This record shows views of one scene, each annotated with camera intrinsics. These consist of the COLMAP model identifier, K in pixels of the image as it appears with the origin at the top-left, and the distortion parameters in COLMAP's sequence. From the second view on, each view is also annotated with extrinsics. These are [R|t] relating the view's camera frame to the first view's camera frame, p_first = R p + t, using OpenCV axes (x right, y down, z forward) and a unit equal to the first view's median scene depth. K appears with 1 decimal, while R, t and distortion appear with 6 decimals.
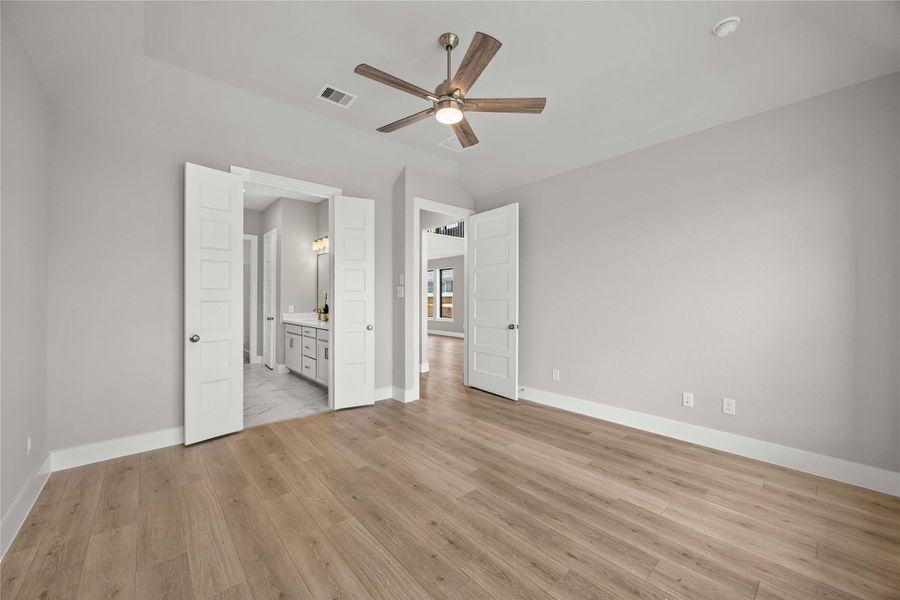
lens RADIAL K [[343.2, 0, 448.7], [0, 343.2, 302.0], [0, 0, 1]] dist [0.001617, -0.000062]
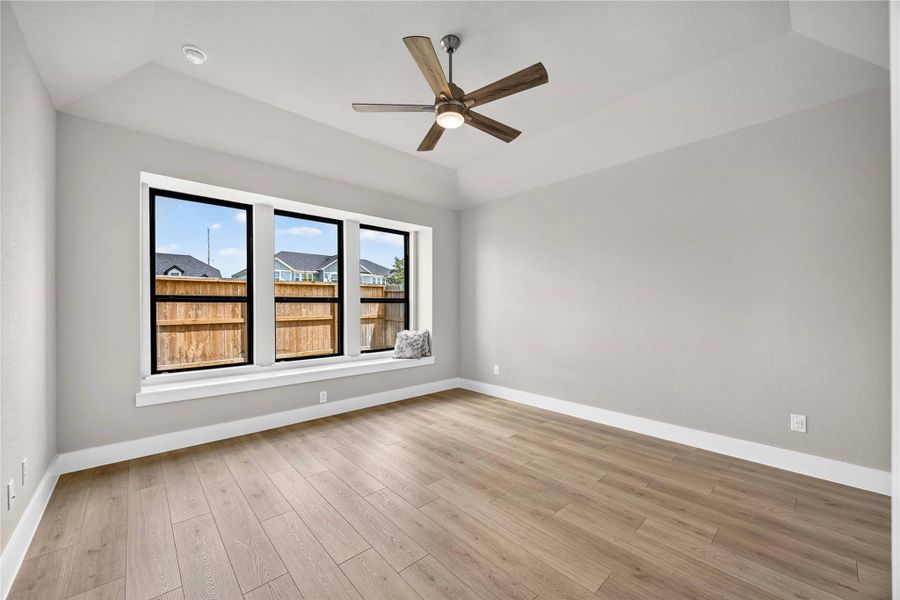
lens RADIAL K [[343.2, 0, 451.9], [0, 343.2, 304.9], [0, 0, 1]] dist [0.001617, -0.000062]
pose [[-0.999585, 0.002544, -0.028689, 0.032689], [0.002531, 0.999997, 0.000497, -0.009278], [0.028690, 0.000425, -0.999588, 2.258731]]
